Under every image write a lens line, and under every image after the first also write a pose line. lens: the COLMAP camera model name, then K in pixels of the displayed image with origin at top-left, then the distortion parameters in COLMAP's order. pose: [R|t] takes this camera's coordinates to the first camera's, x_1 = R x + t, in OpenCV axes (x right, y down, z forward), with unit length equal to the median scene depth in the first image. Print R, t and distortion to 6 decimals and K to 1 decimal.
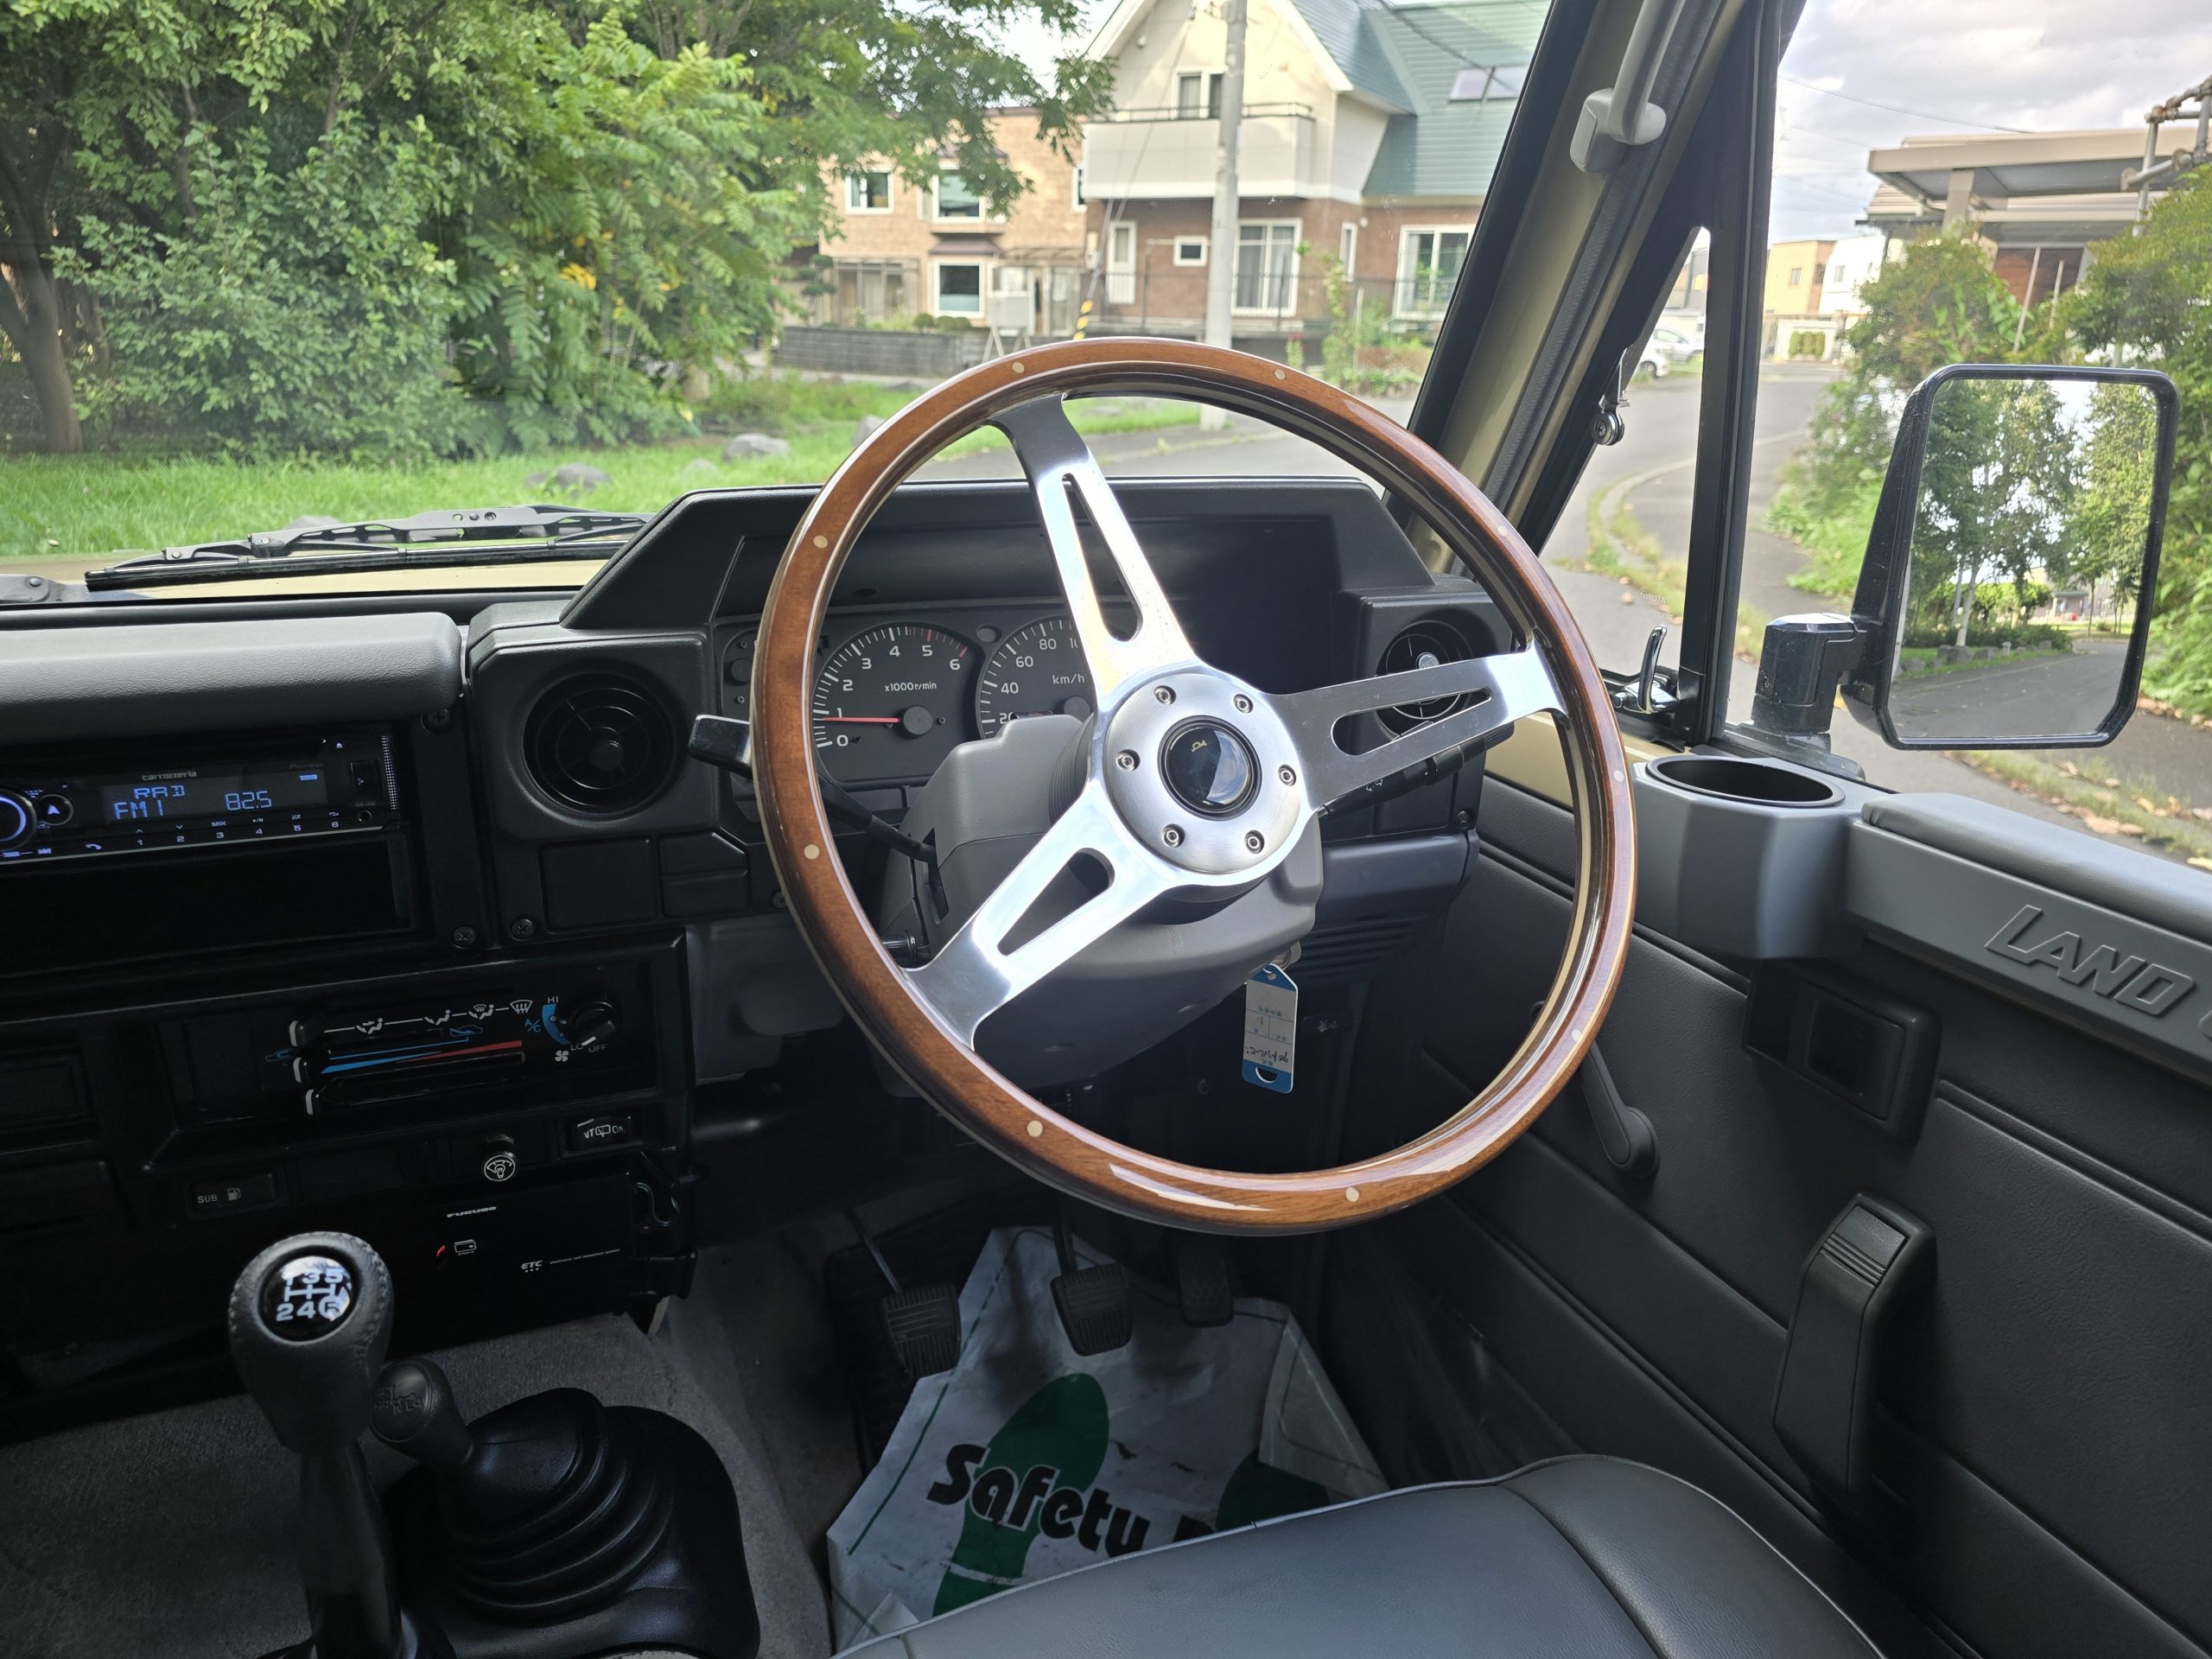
lens RADIAL K [[1499.3, 0, 1094.0], [0, 1499.3, 842.2], [0, 0, 1]] dist [0.028222, -0.026654]
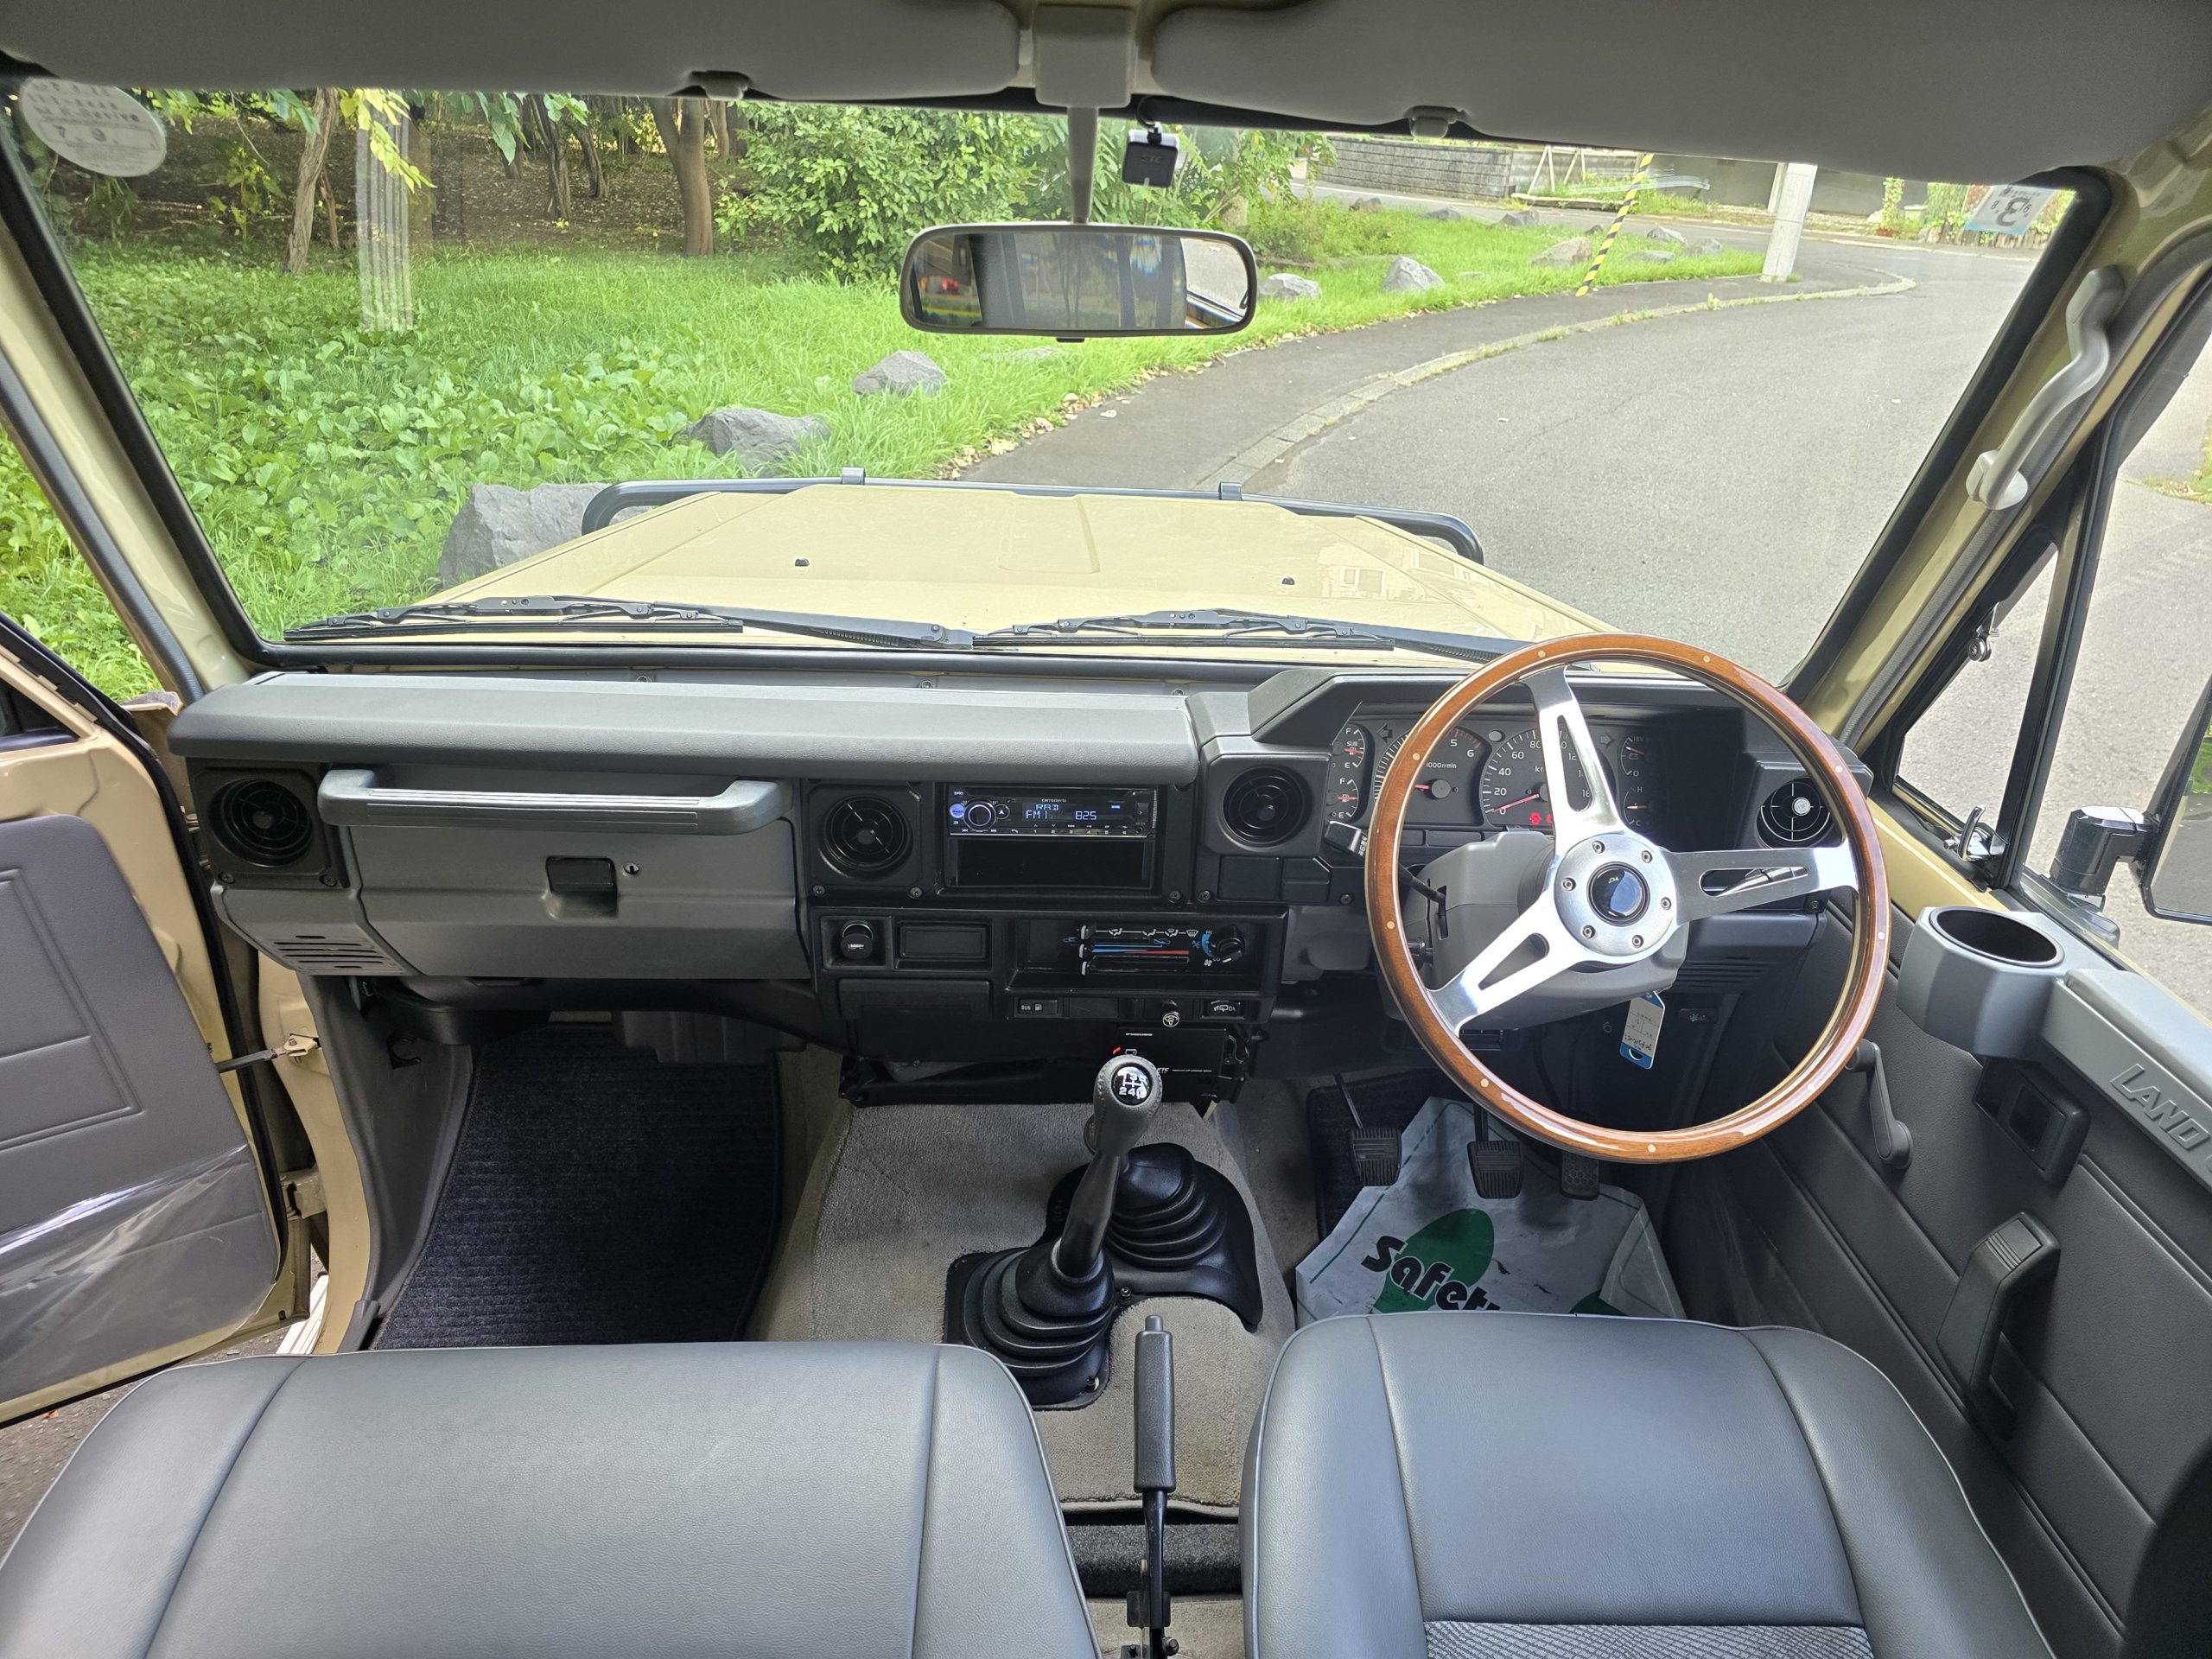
lens RADIAL K [[1461.0, 0, 1106.0], [0, 1461.0, 829.5], [0, 0, 1]] dist [0.065483, -0.069886]
pose [[0.946449, 0.157707, -0.281713, -0.007799], [-0.126578, 0.983974, 0.125590, -0.141450], [0.297005, -0.083206, 0.951244, -0.433139]]
